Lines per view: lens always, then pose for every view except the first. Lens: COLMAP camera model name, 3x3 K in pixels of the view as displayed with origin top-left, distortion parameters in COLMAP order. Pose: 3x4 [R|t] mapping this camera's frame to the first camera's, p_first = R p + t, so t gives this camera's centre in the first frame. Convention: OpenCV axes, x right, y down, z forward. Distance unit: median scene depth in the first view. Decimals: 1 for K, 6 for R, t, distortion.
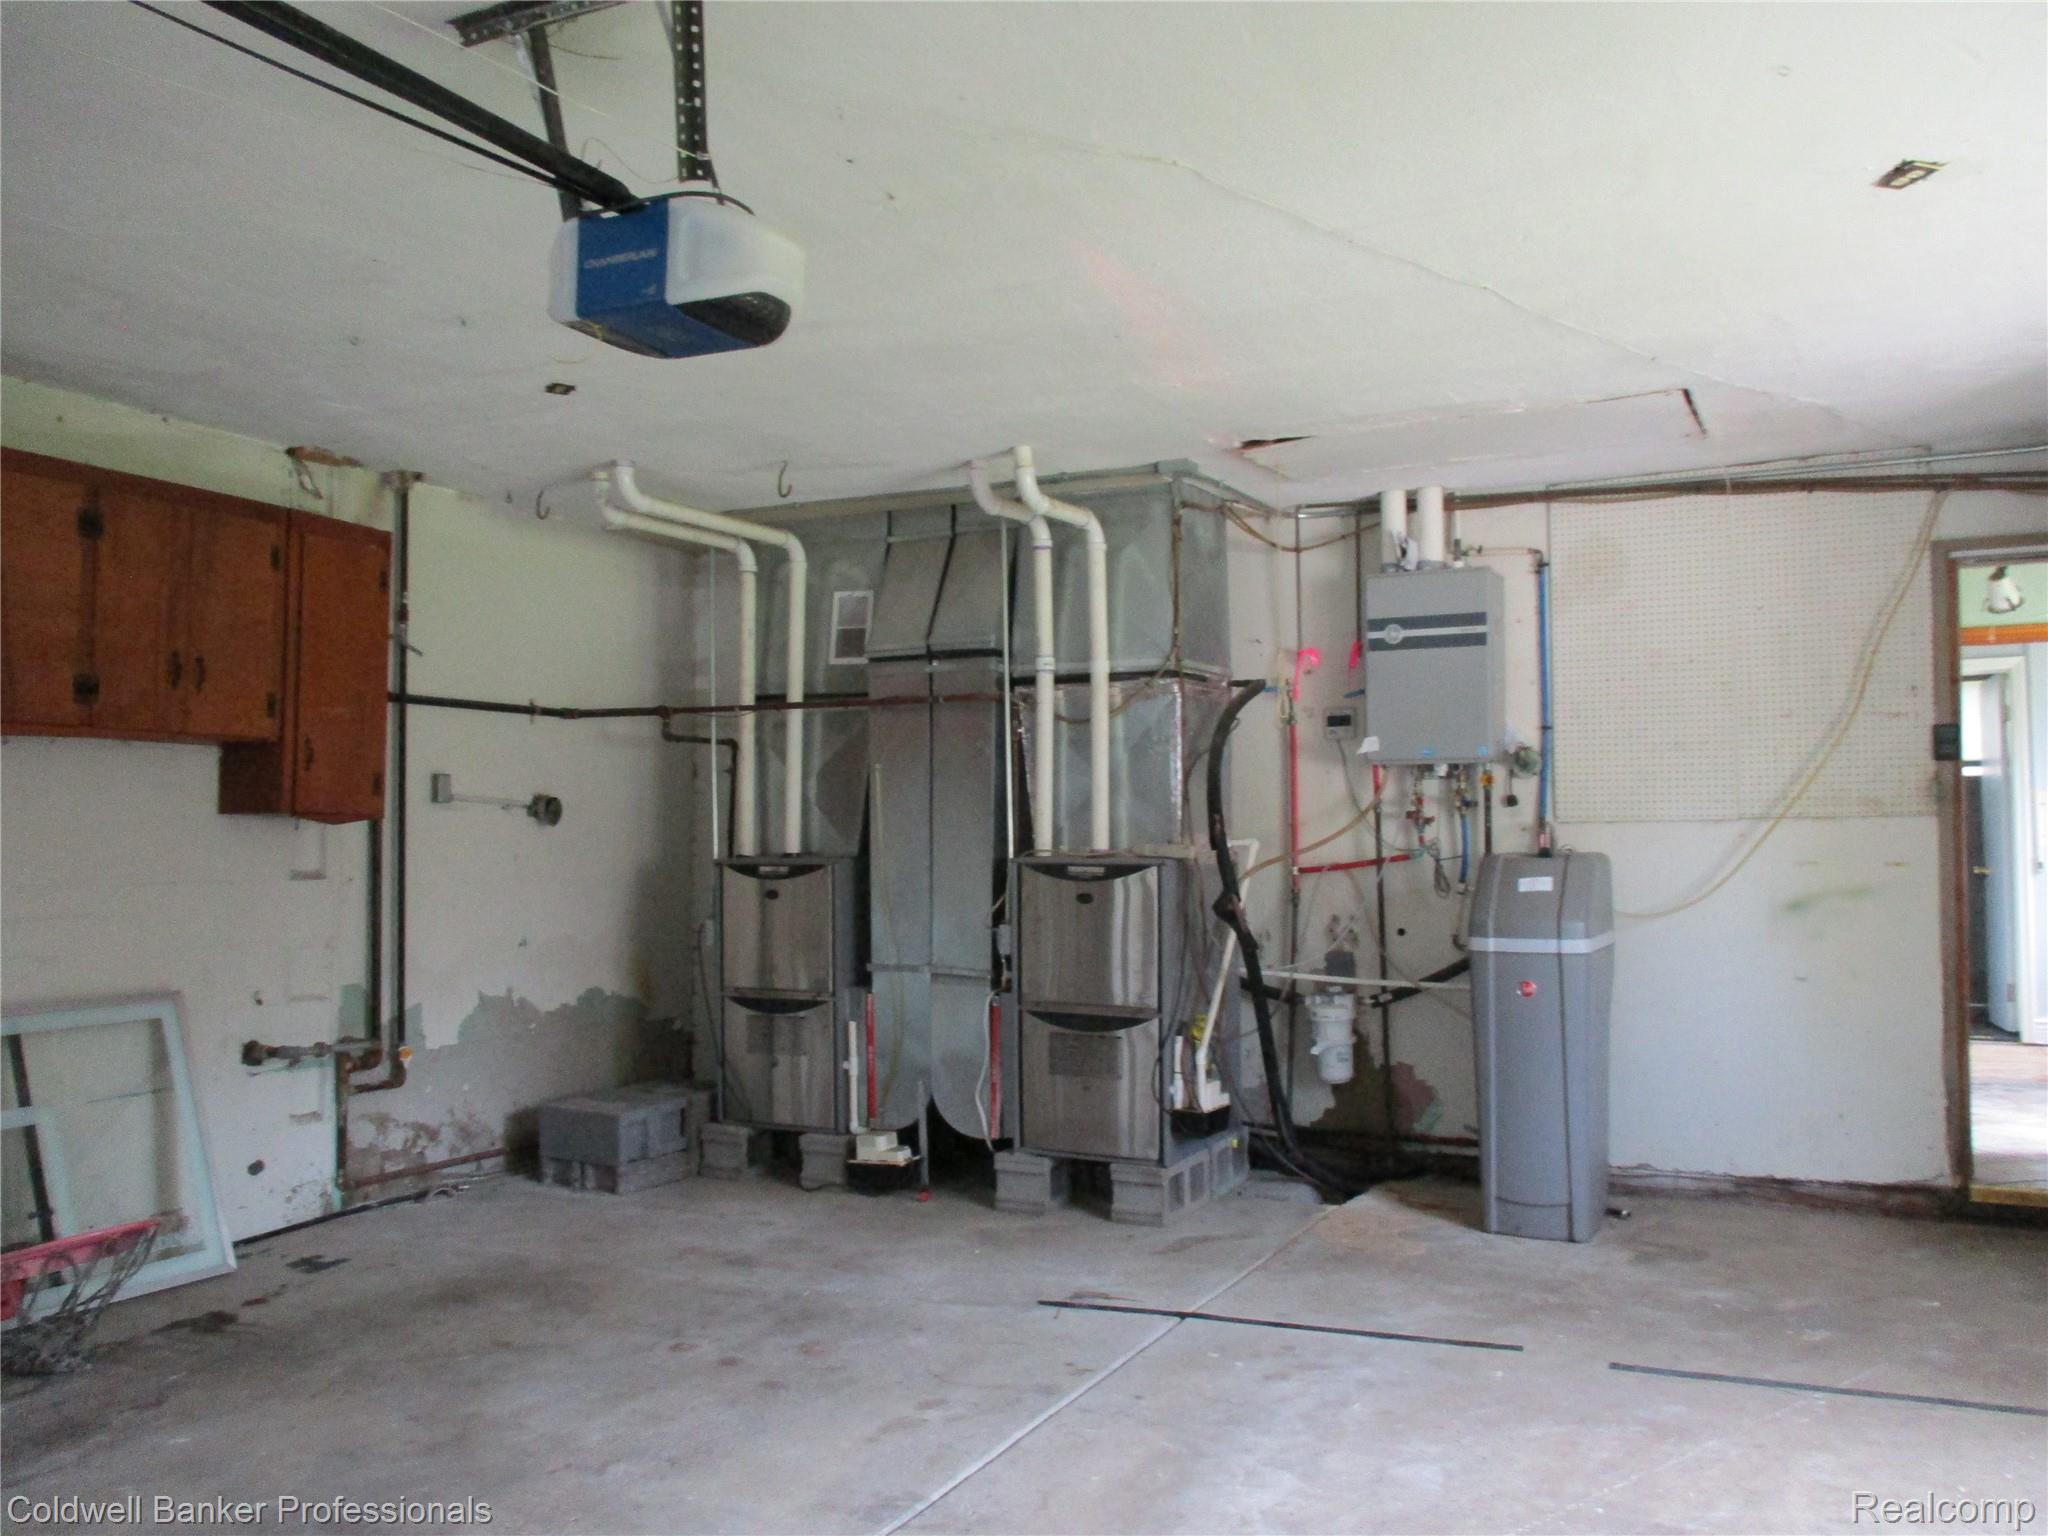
lens RADIAL K [[1702.8, 0, 1022.9], [0, 1702.8, 774.6], [0, 0, 1]] dist [-0.031000, 0.008272]
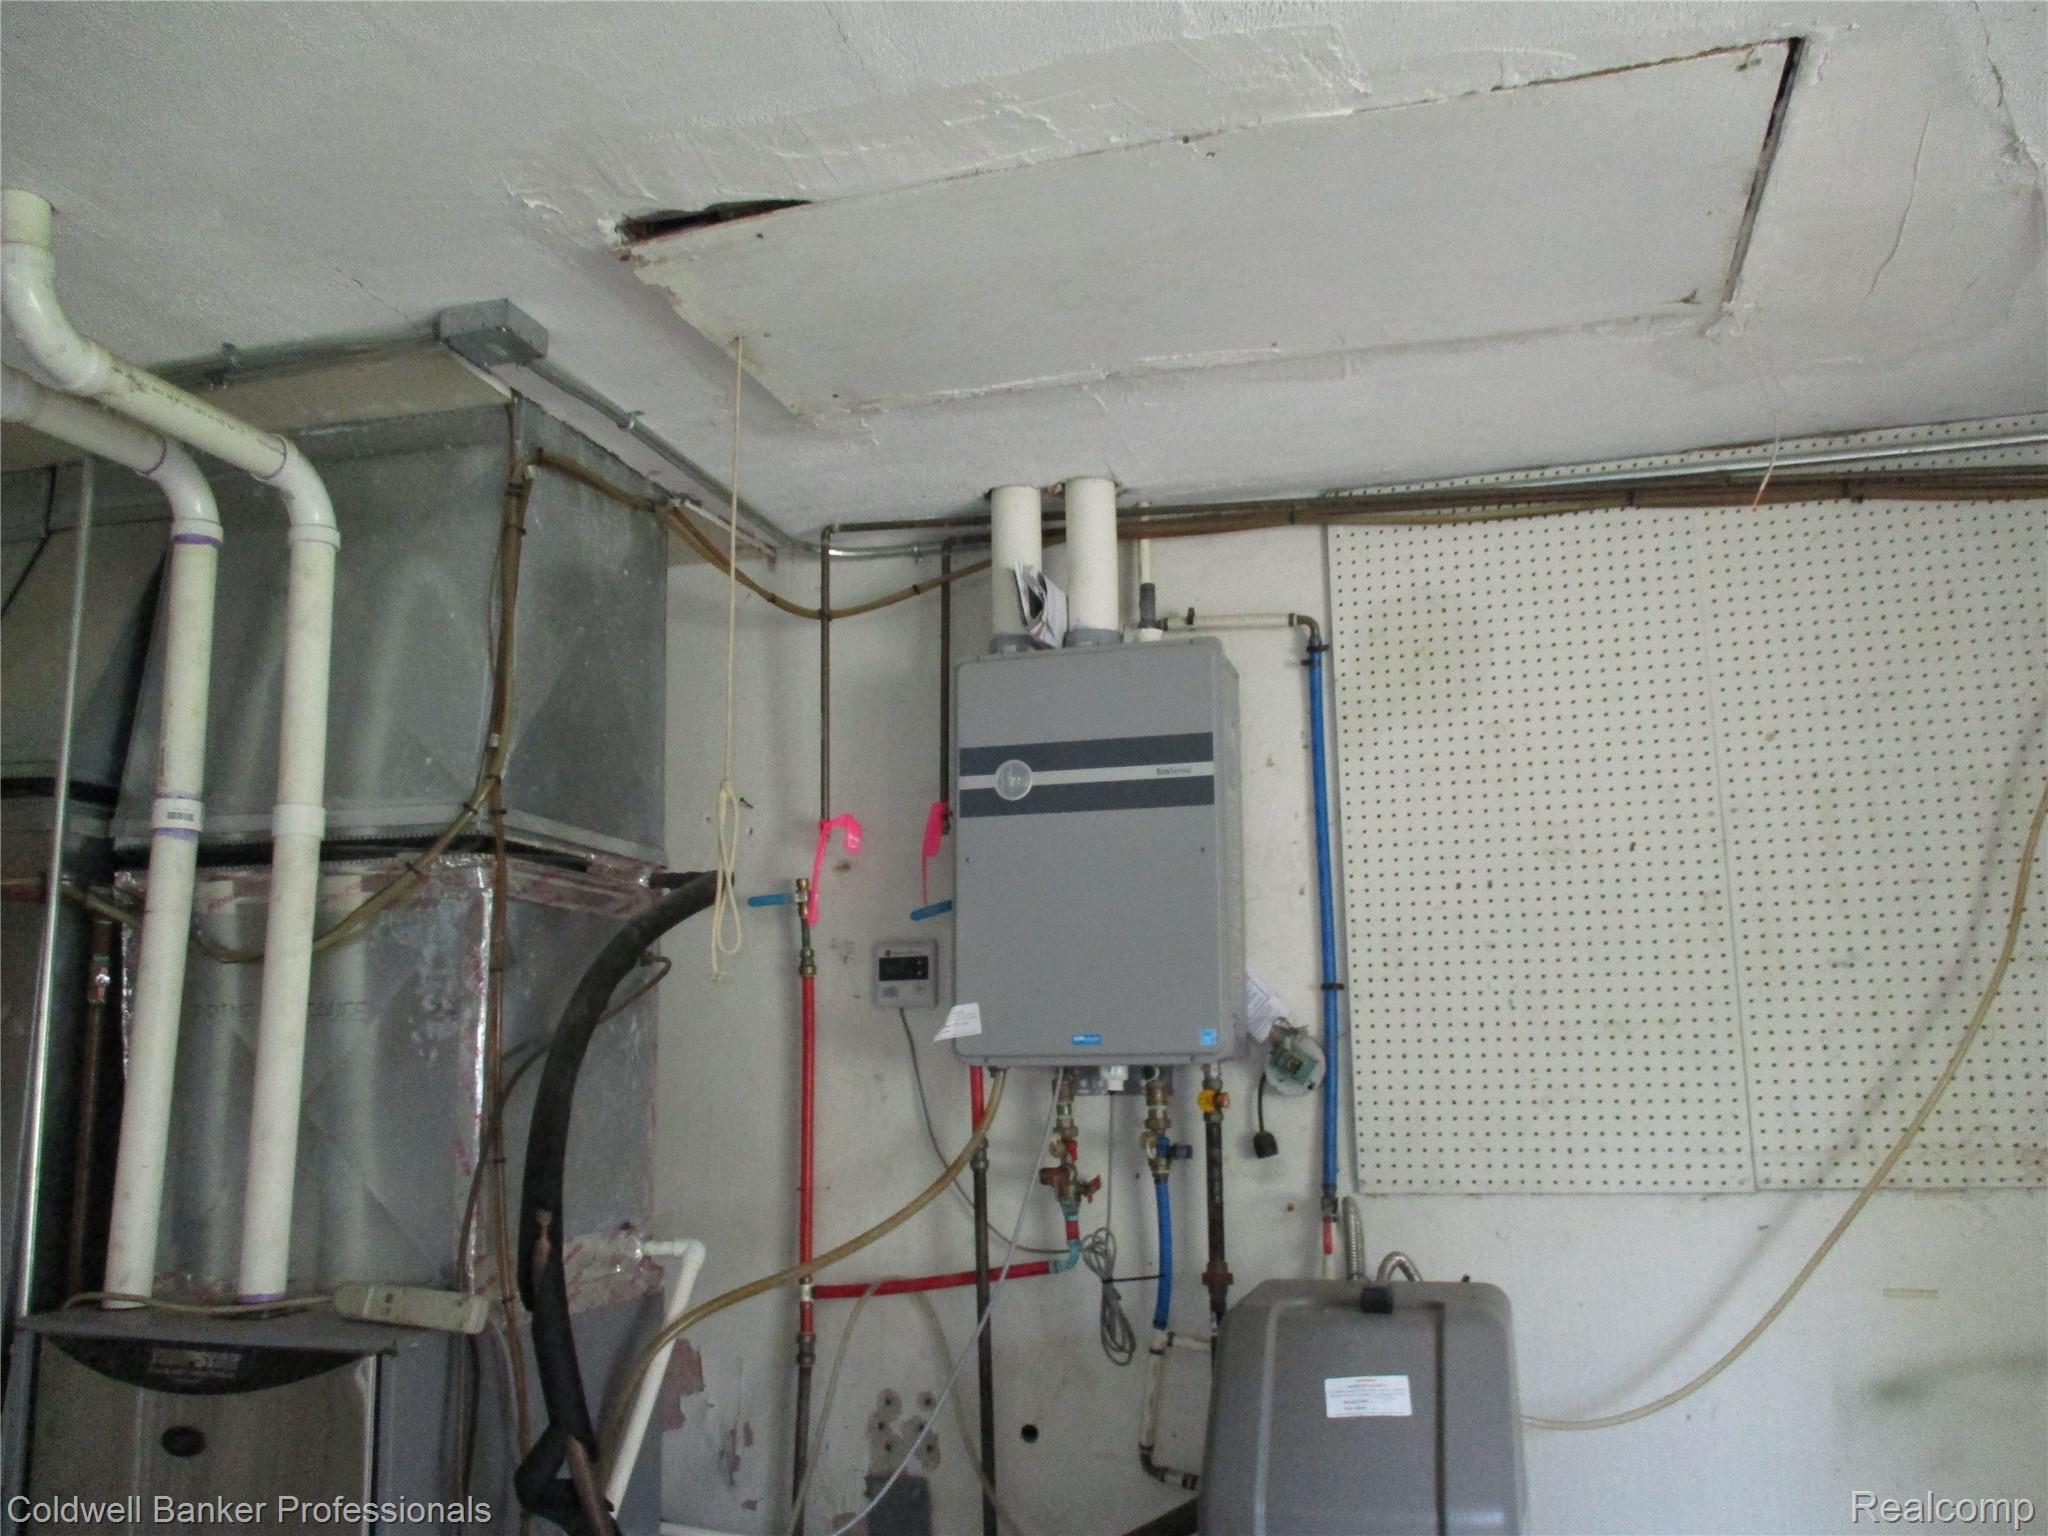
lens RADIAL K [[1702.8, 0, 1022.9], [0, 1702.8, 774.6], [0, 0, 1]] dist [-0.031000, 0.008272]
pose [[0.978350, 0.035040, 0.203971, 0.124984], [-0.003855, 0.988478, -0.151317, -0.014020], [-0.206923, 0.147255, 0.967212, 0.548173]]
